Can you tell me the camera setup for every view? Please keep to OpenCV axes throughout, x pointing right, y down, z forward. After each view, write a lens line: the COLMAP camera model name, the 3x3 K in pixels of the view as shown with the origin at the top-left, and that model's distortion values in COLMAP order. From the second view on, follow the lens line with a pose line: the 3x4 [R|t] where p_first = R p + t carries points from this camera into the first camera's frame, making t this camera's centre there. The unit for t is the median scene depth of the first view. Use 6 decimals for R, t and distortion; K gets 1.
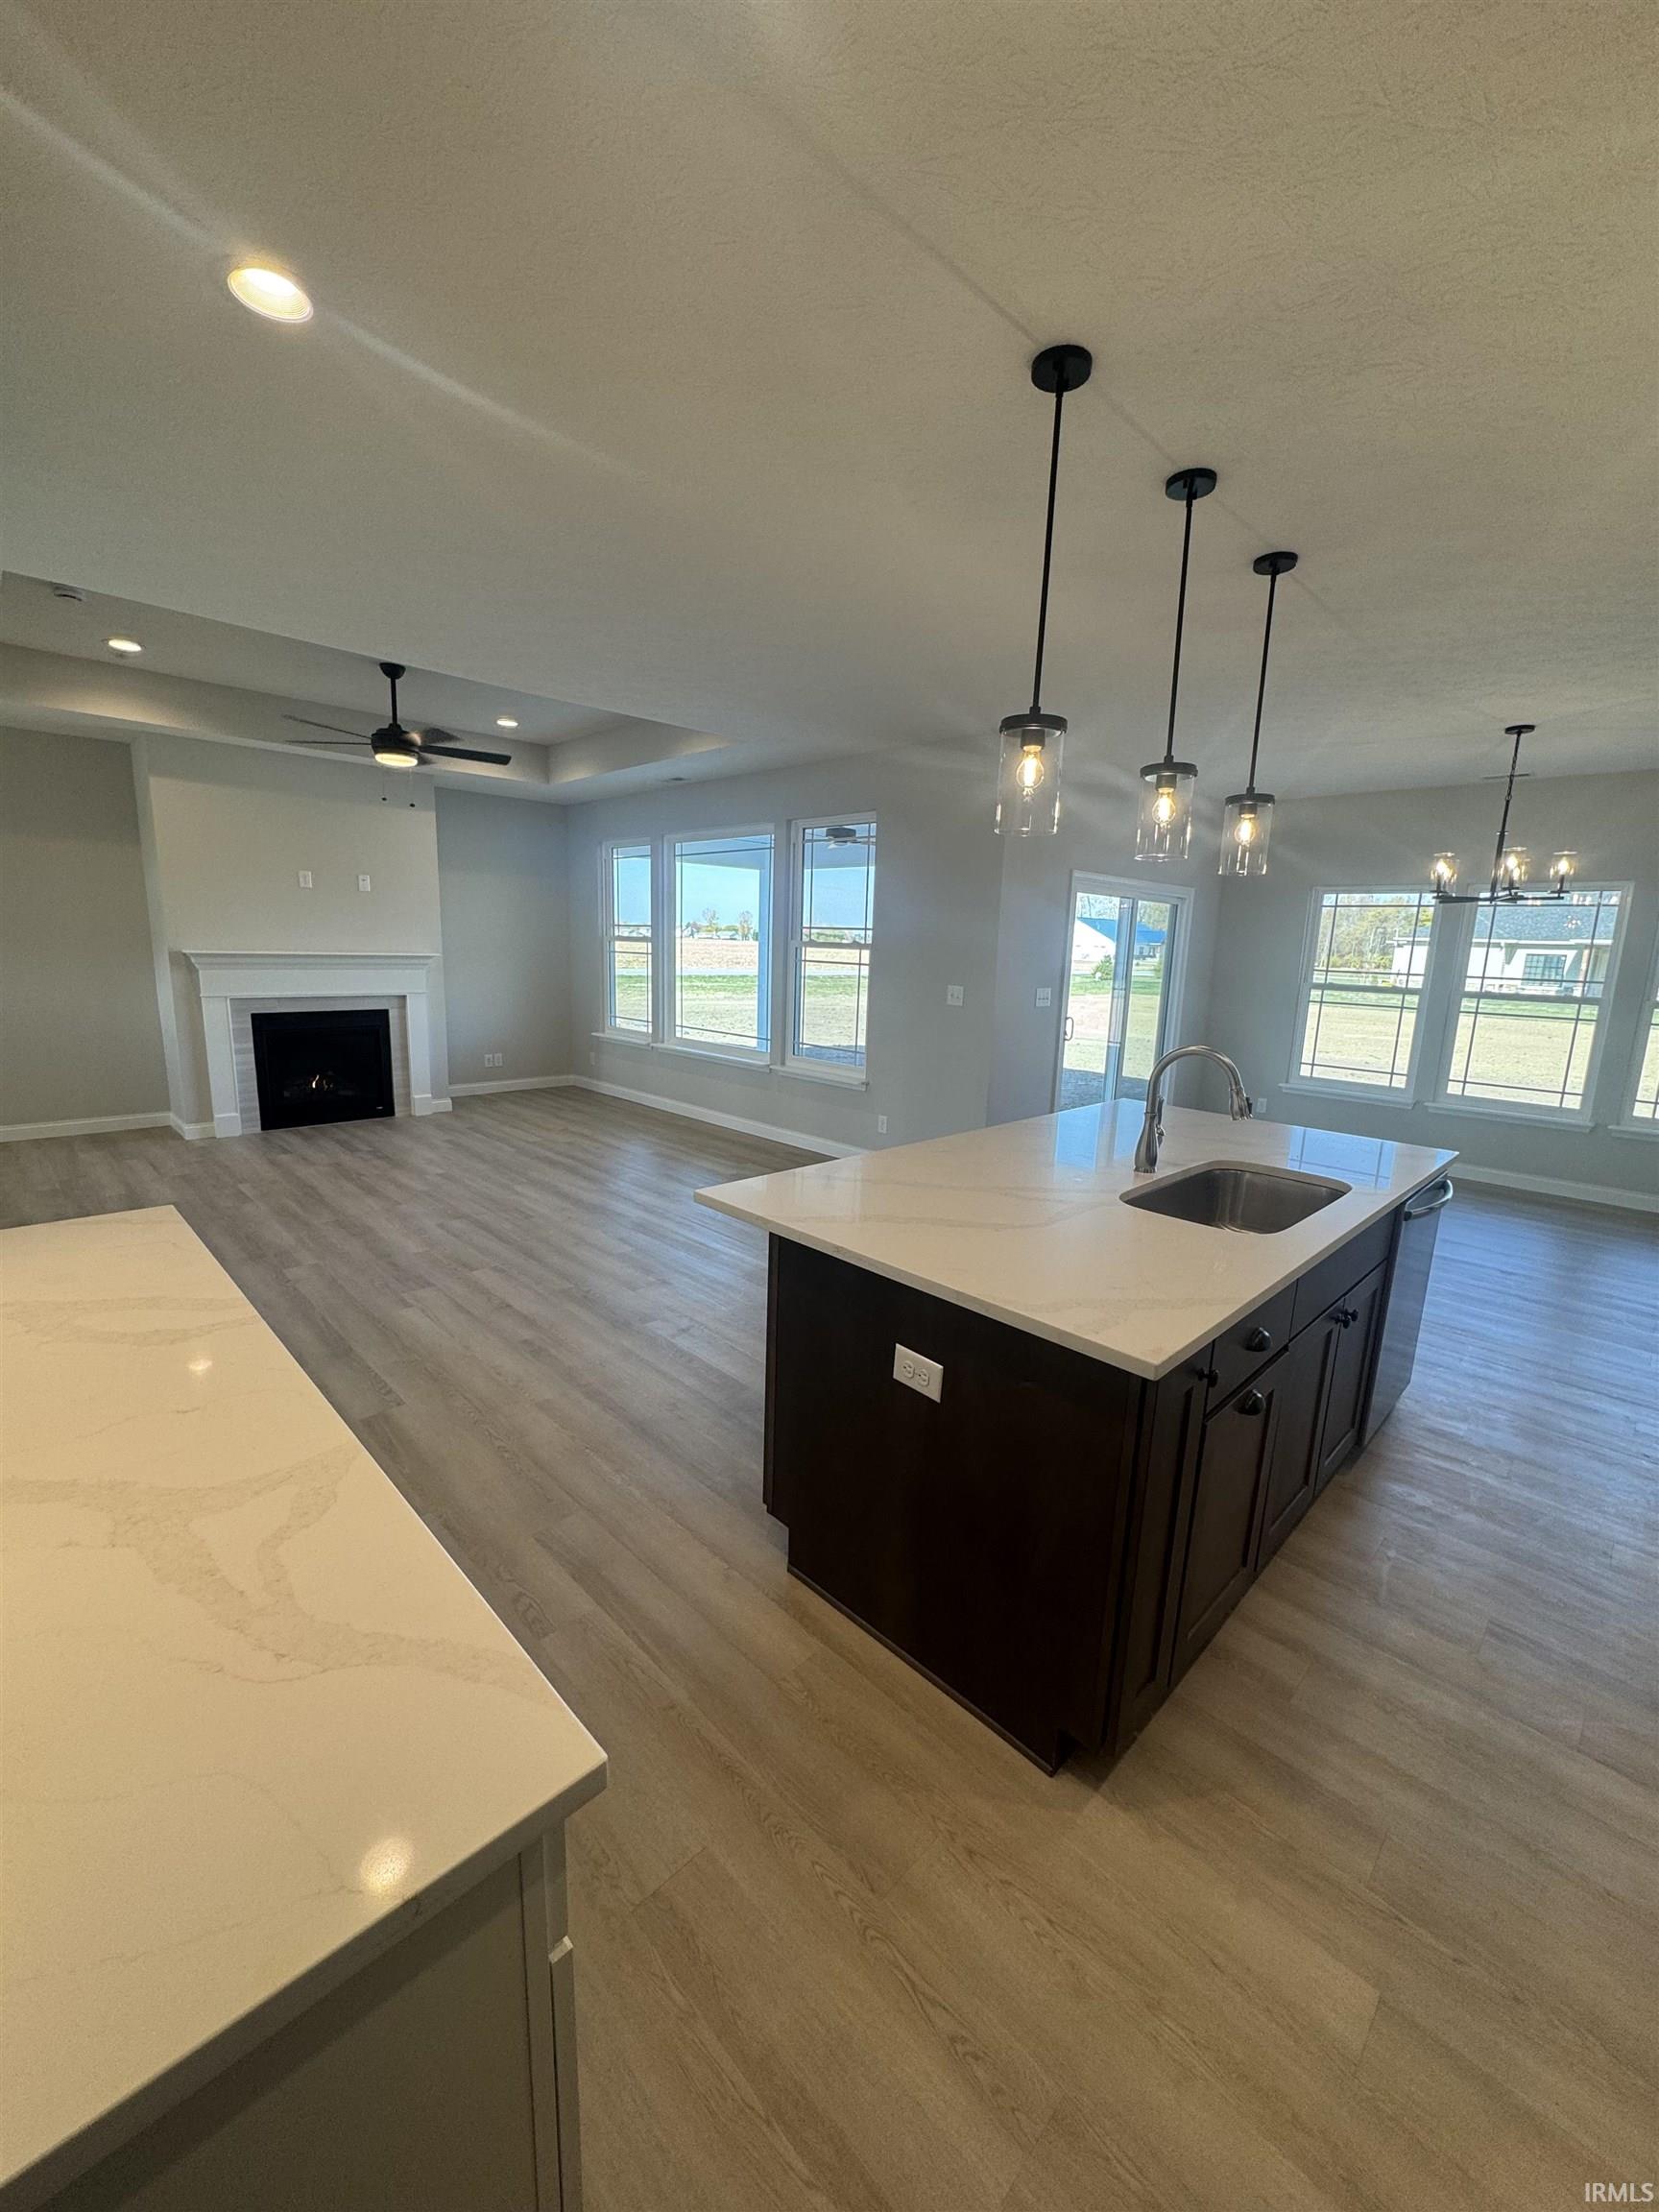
lens RADIAL K [[874.3, 0, 829.0], [0, 874.3, 1109.5], [0, 0, 1]] dist [-0.004043, 0.000894]
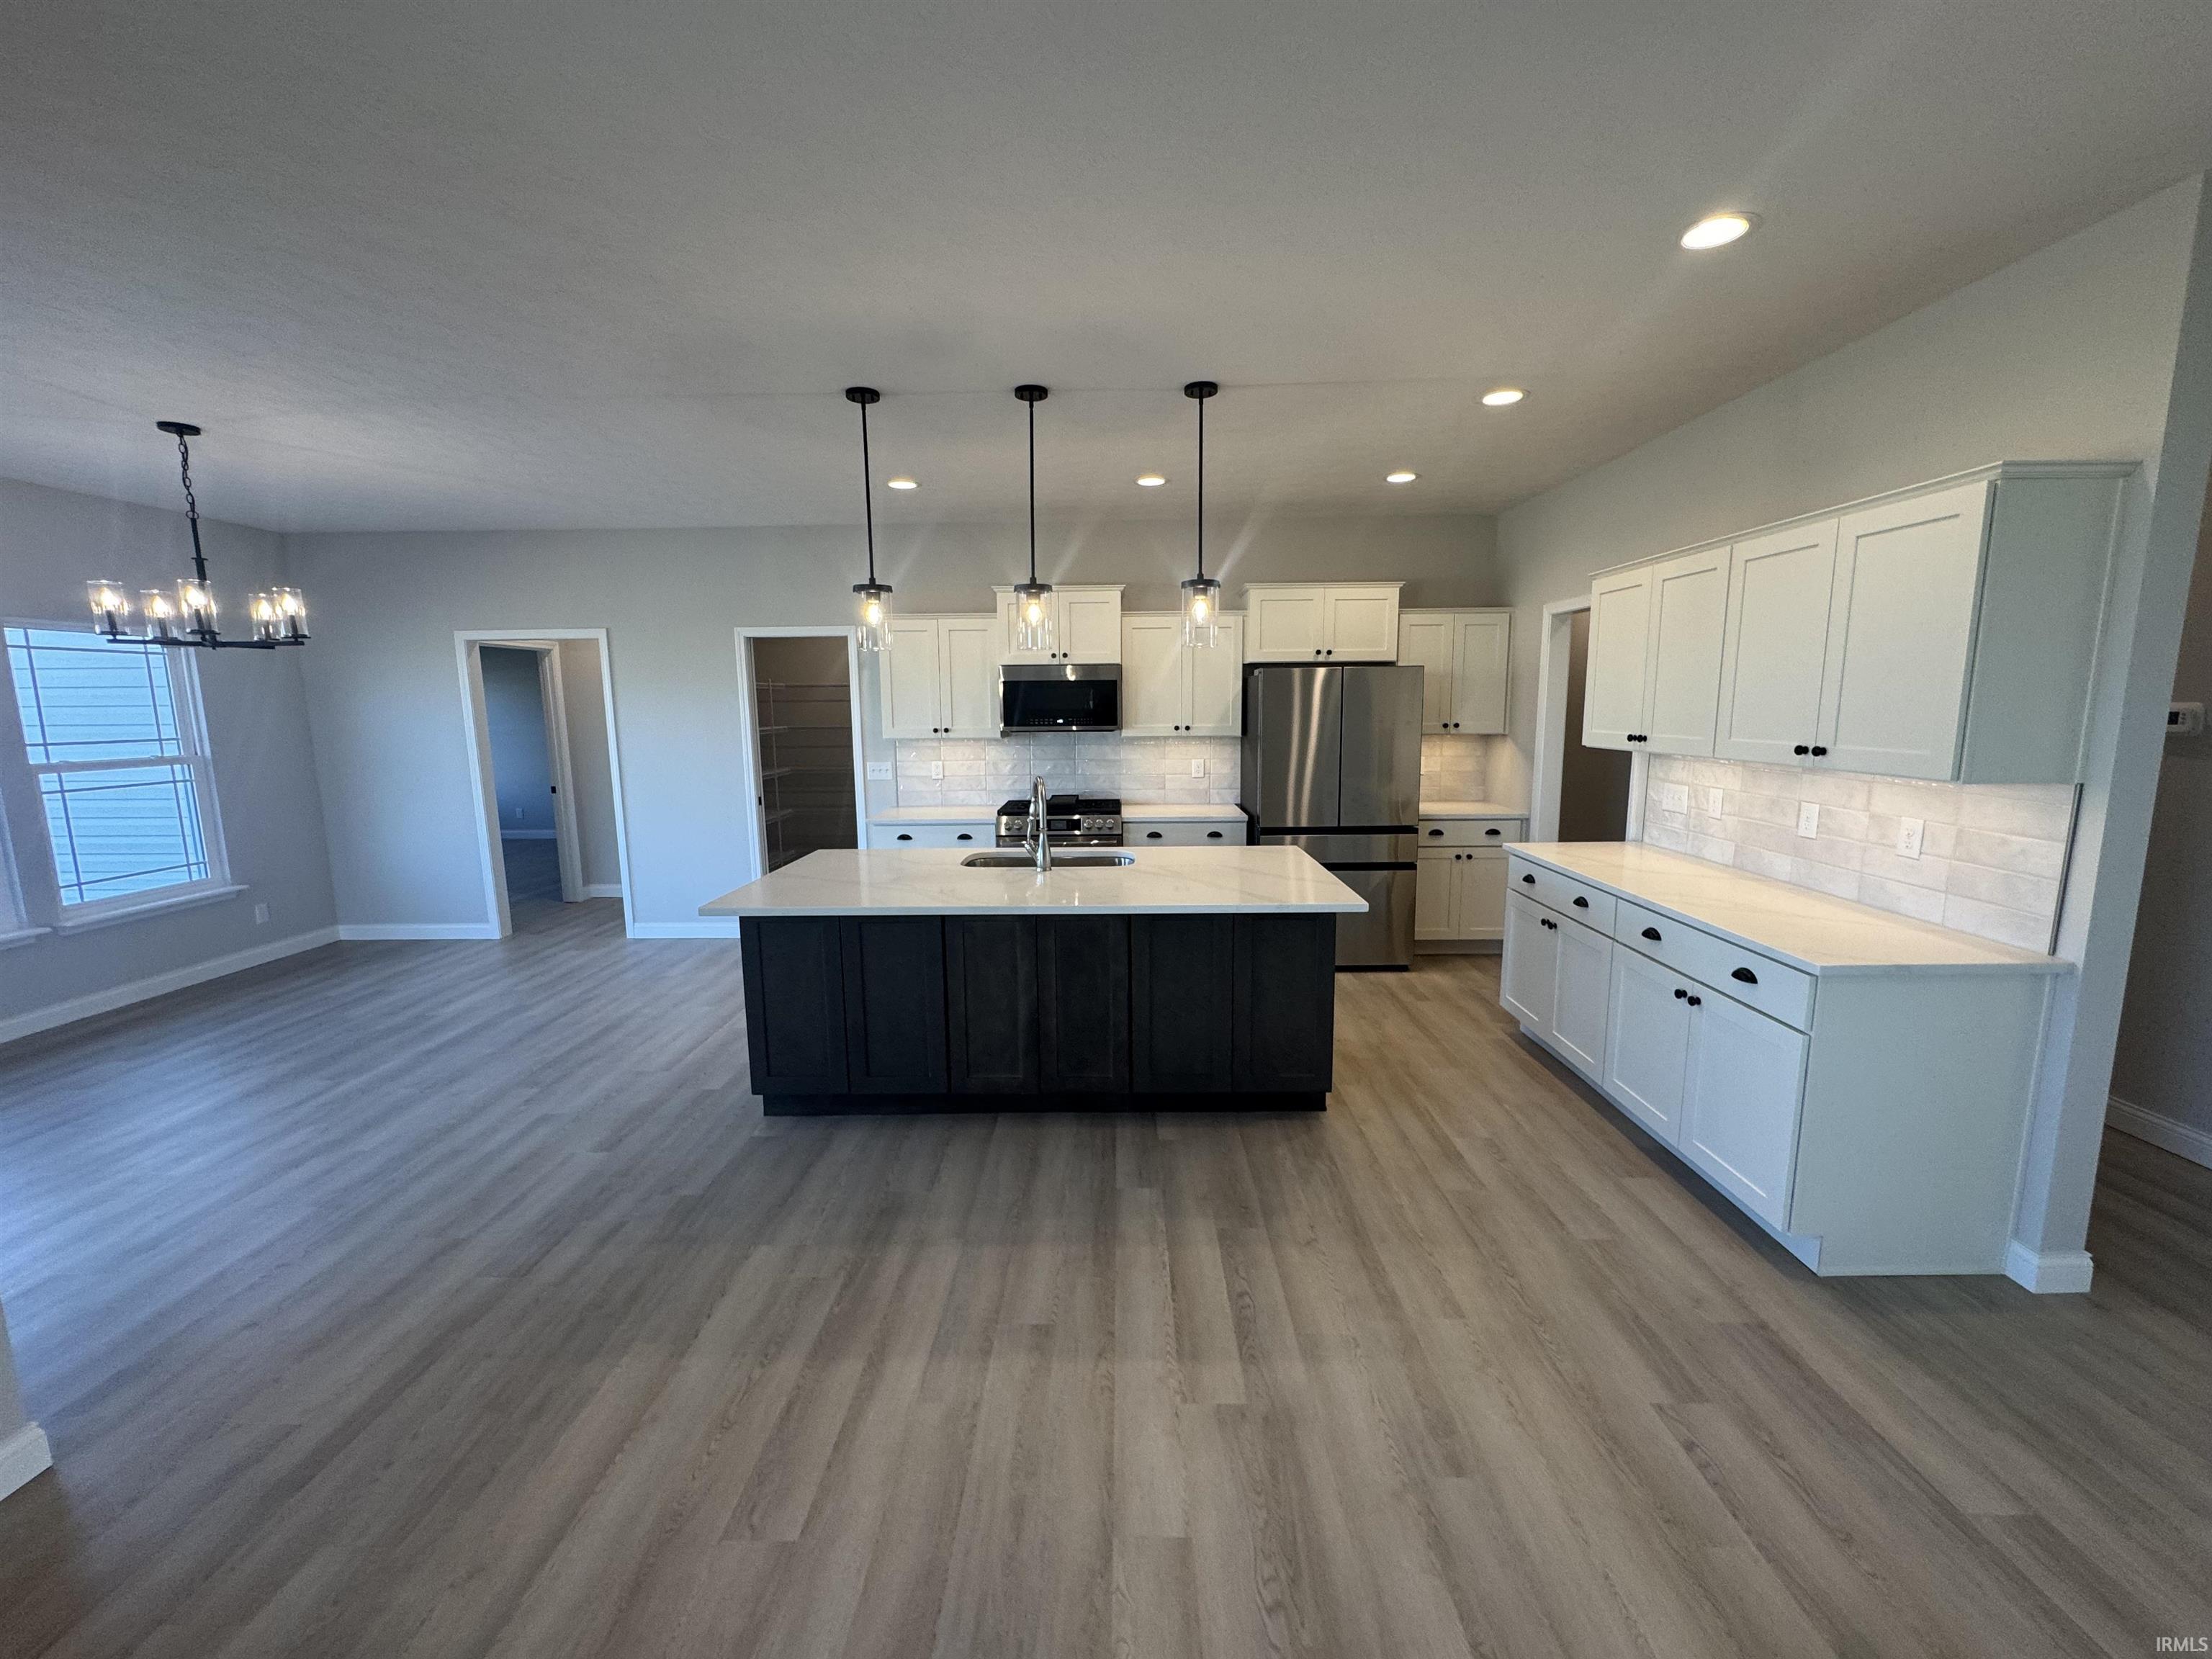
lens RADIAL K [[874.3, 0, 1107.4], [0, 874.3, 829.9], [0, 0, 1]] dist [-0.004043, 0.000894]
pose [[-0.699393, -0.126574, 0.703441, -0.275376], [0.124602, 0.947531, 0.294380, -0.156878], [-0.703793, 0.293537, -0.646925, 0.726053]]
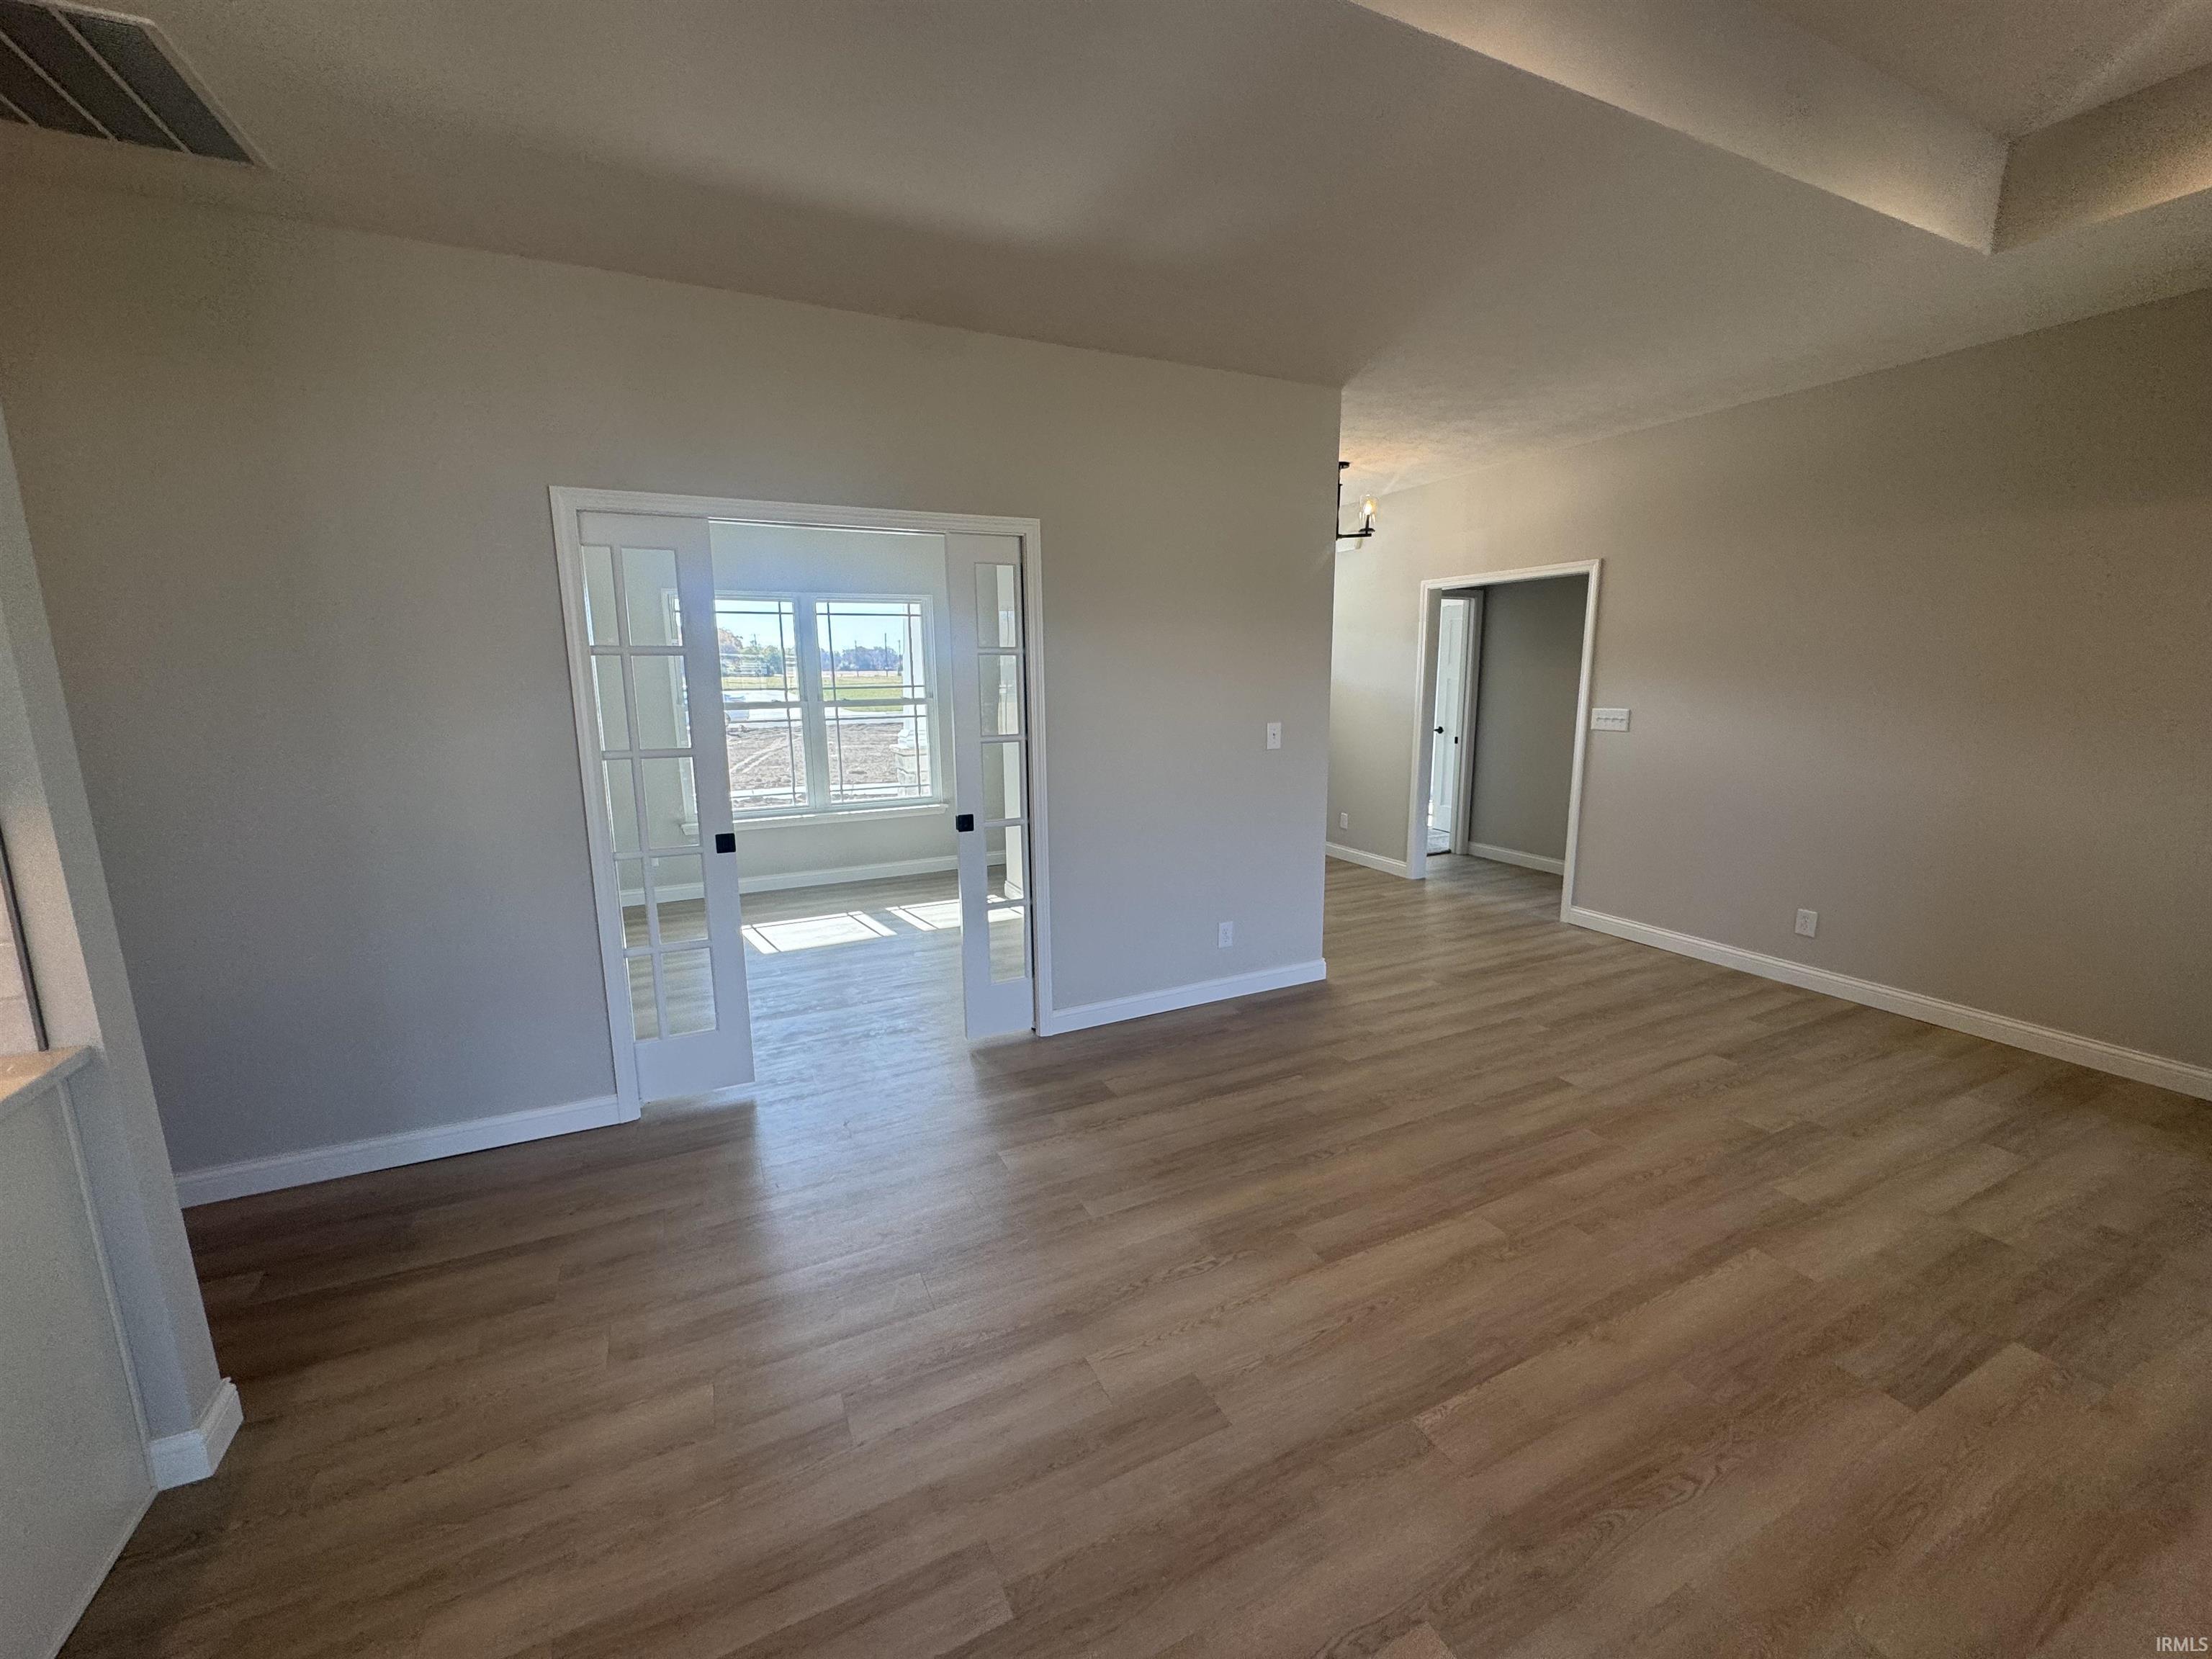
lens RADIAL K [[874.3, 0, 1104.8], [0, 874.3, 832.8], [0, 0, 1]] dist [-0.004043, 0.000894]
pose [[-0.325227, 0.146709, -0.934186, -0.182906], [-0.177325, 0.960906, 0.212639, -0.113508], [0.928861, 0.234810, -0.286497, 0.559678]]
